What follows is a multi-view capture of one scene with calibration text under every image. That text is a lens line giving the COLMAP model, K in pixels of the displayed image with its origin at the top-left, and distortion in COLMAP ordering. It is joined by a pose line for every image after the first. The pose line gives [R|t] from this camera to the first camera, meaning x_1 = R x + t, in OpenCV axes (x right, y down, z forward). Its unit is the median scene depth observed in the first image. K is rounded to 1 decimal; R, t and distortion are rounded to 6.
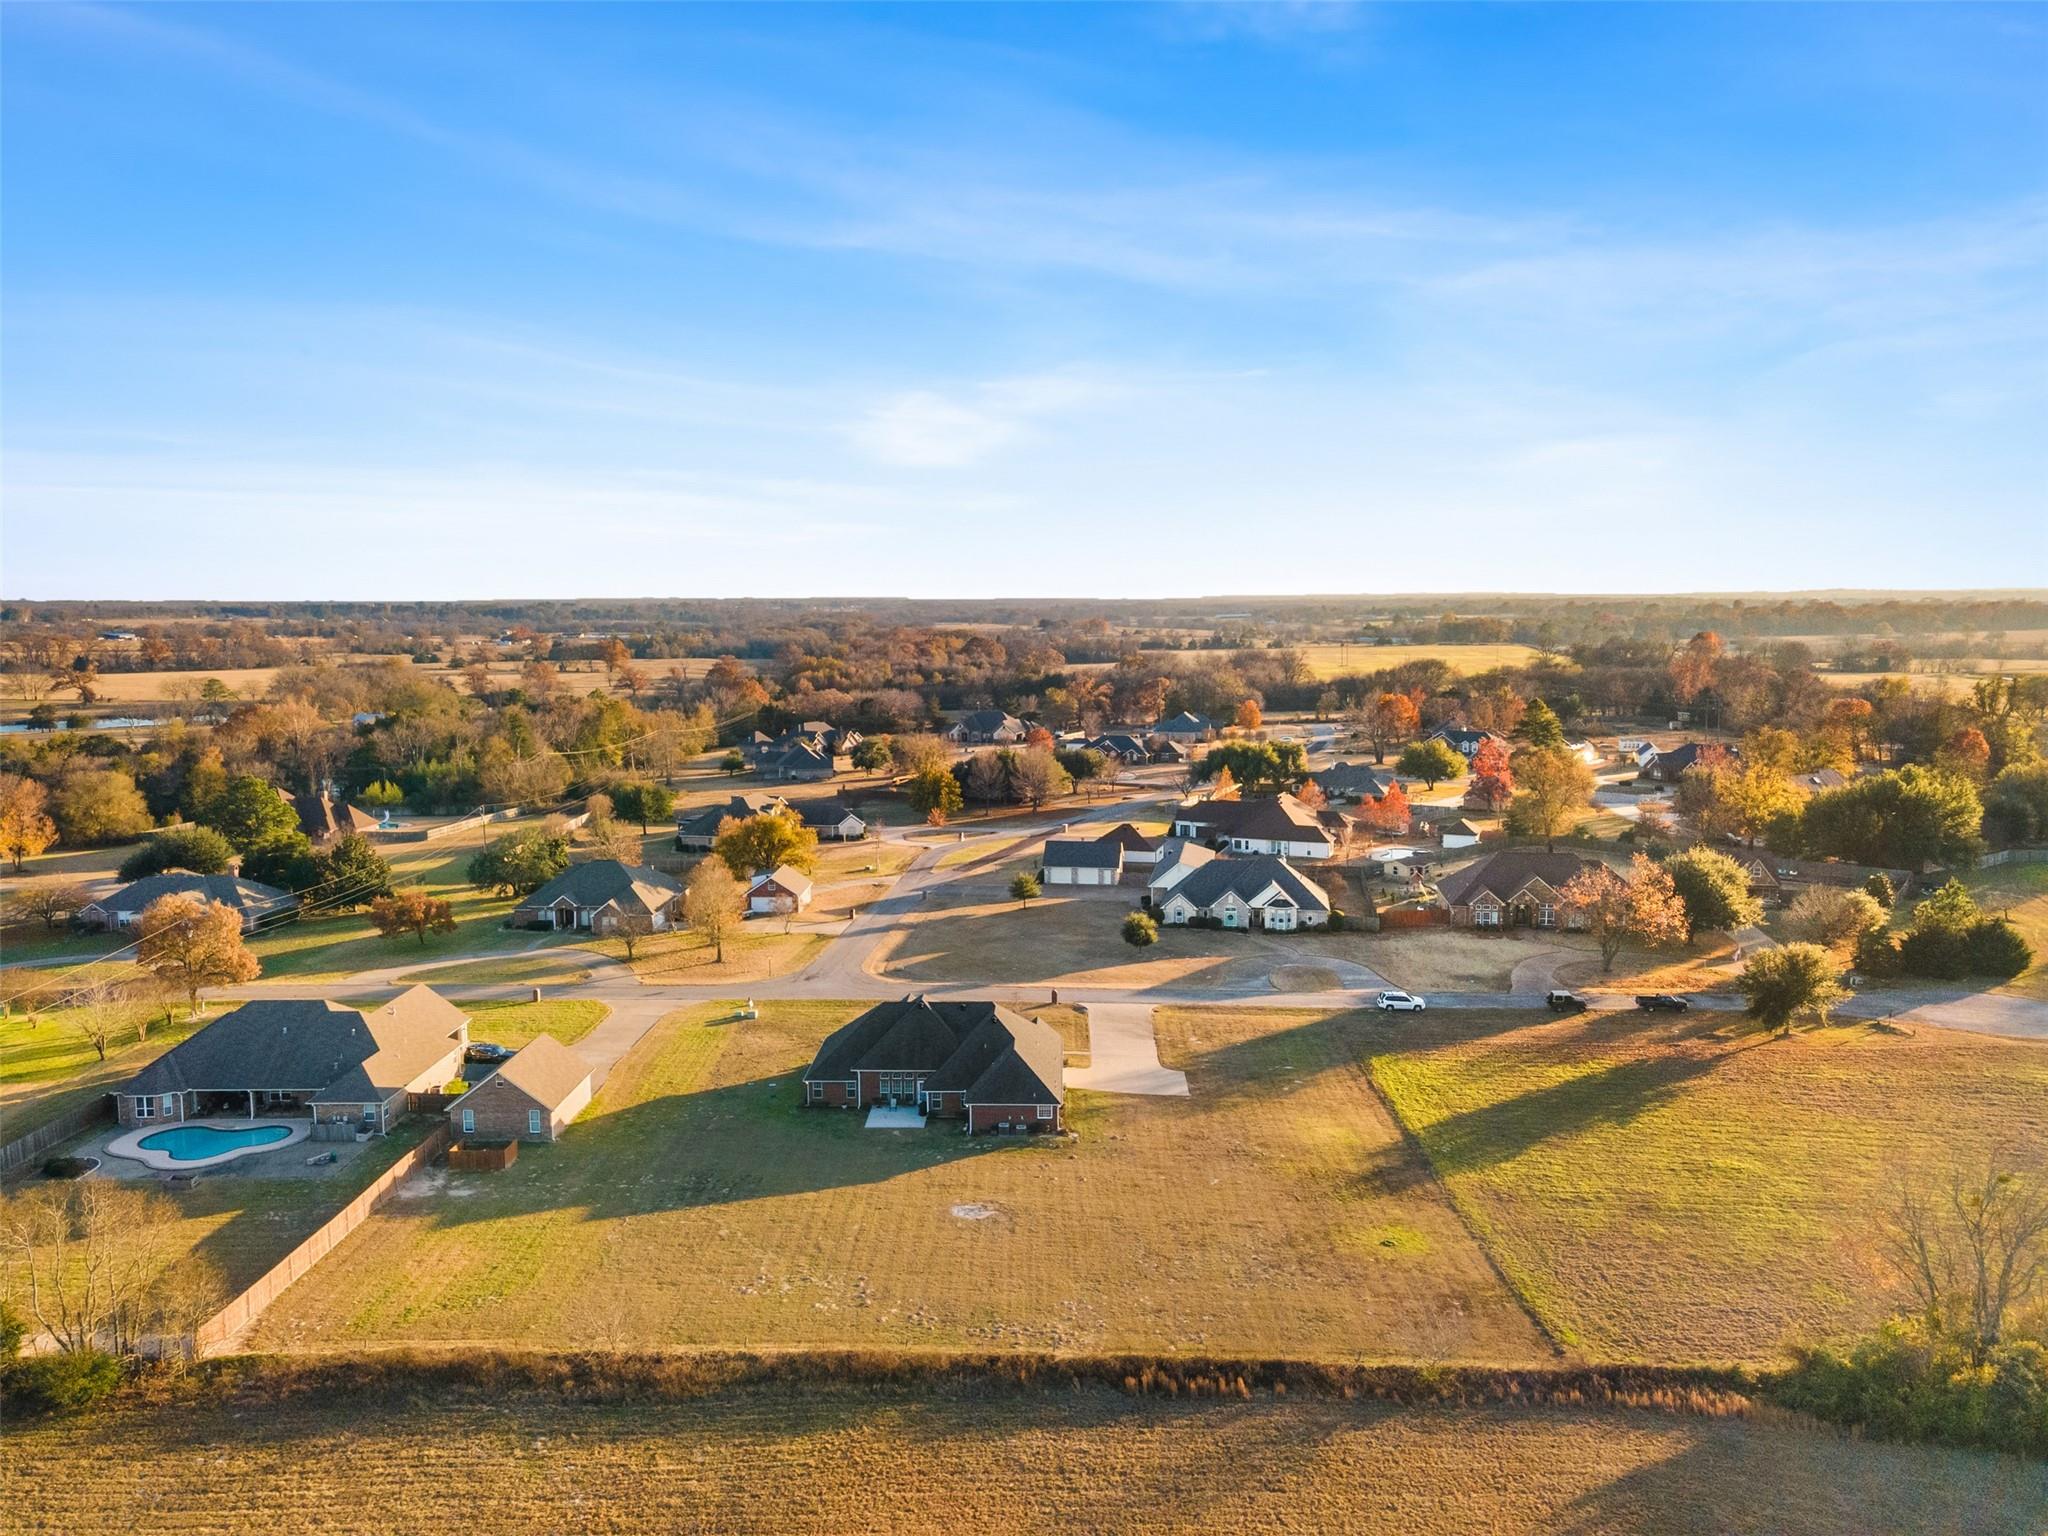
lens RADIAL K [[1497.1, 0, 1013.7], [0, 1497.1, 766.0], [0, 0, 1]] dist [0.037101, -0.003037]
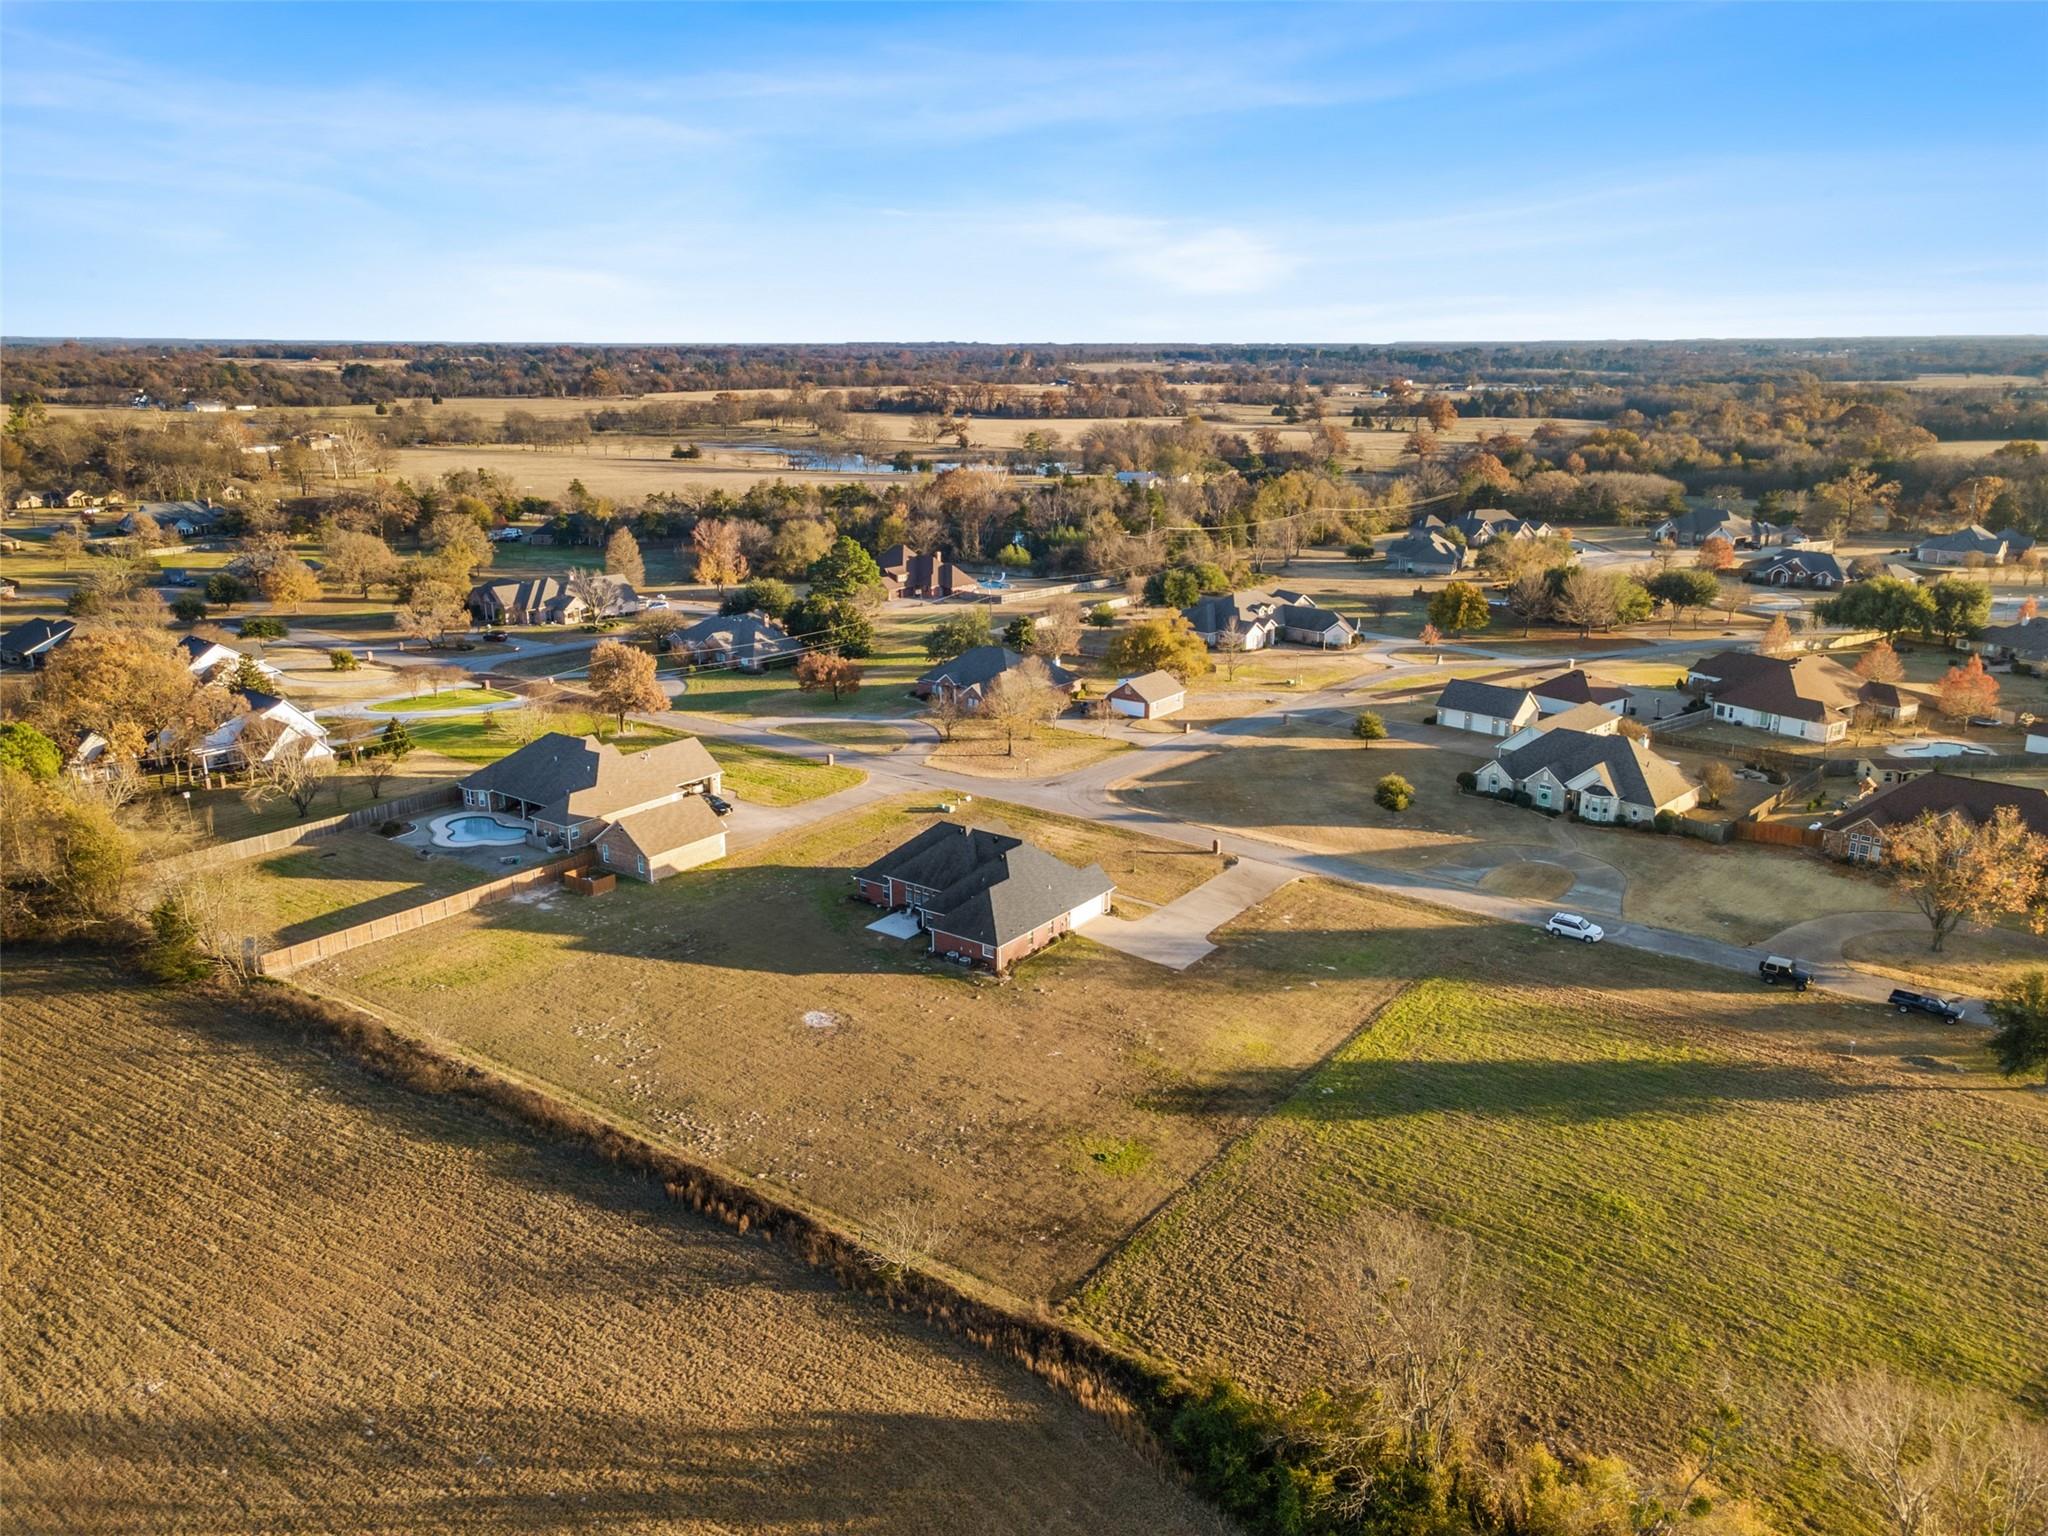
lens RADIAL K [[1497.1, 0, 1013.7], [0, 1497.1, 766.0], [0, 0, 1]] dist [0.037101, -0.003037]
pose [[0.822158, 0.161161, -0.545970, 0.451337], [-0.069677, 0.980367, 0.184463, -0.070353], [0.564979, -0.113616, 0.817246, 0.128590]]
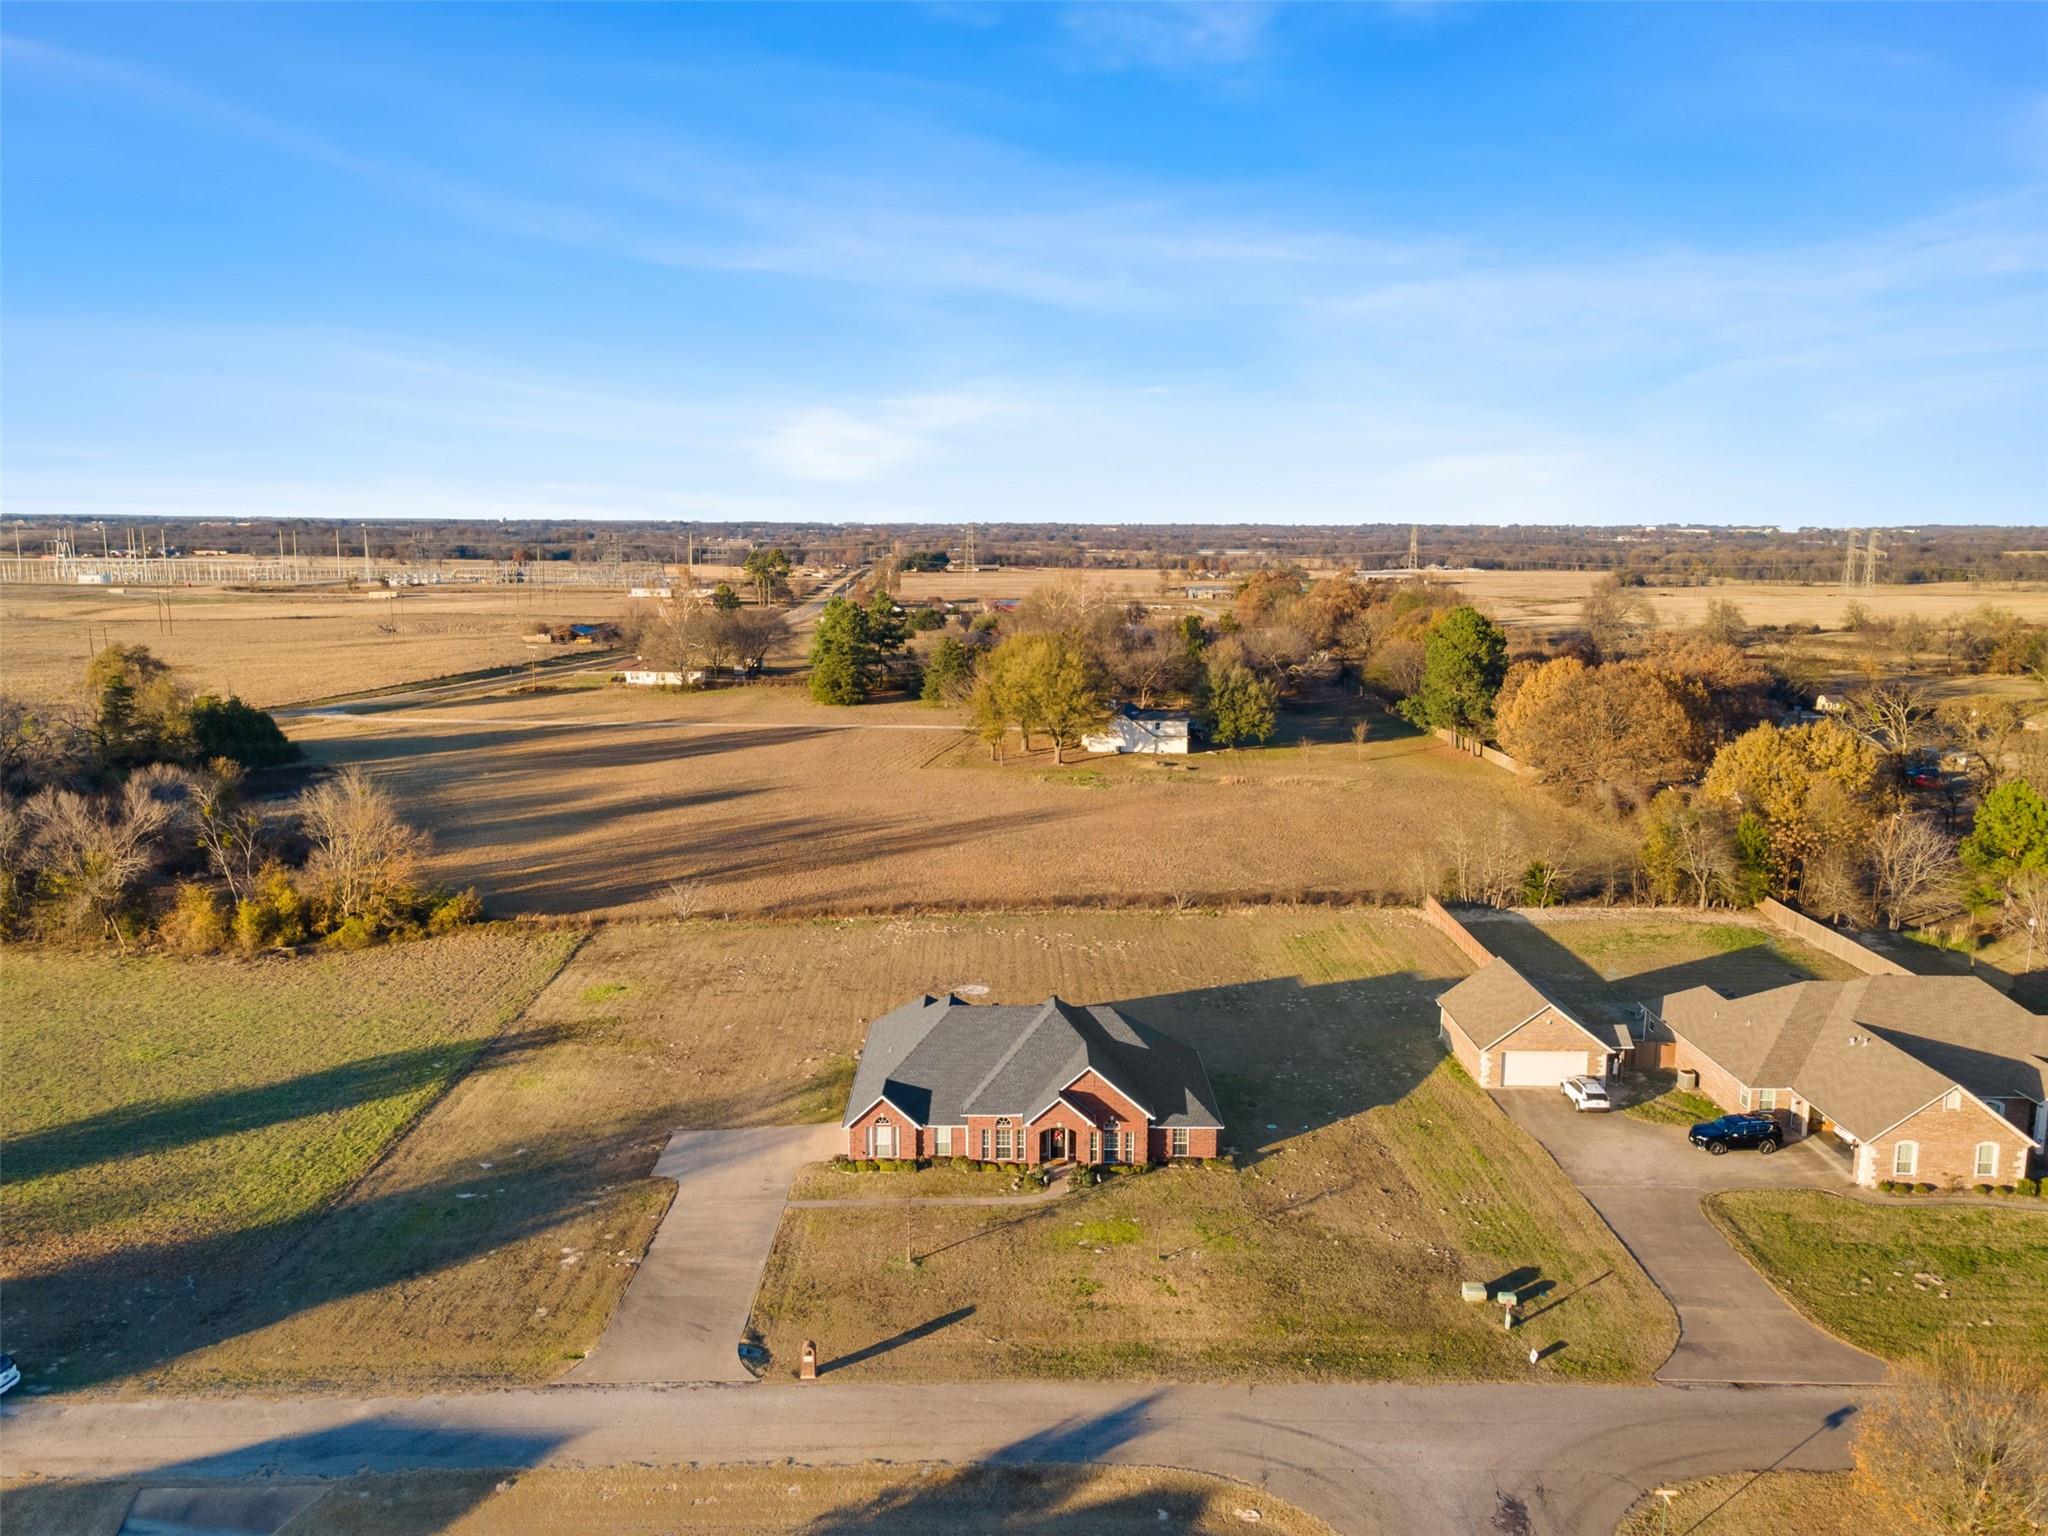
lens RADIAL K [[1497.1, 0, 1013.7], [0, 1497.1, 766.0], [0, 0, 1]] dist [0.037101, -0.003037]
pose [[-0.999379, 0.013627, -0.032493, -0.017828], [0.004104, 0.960928, 0.276768, -0.118924], [0.034995, 0.276463, -0.960387, 1.369627]]
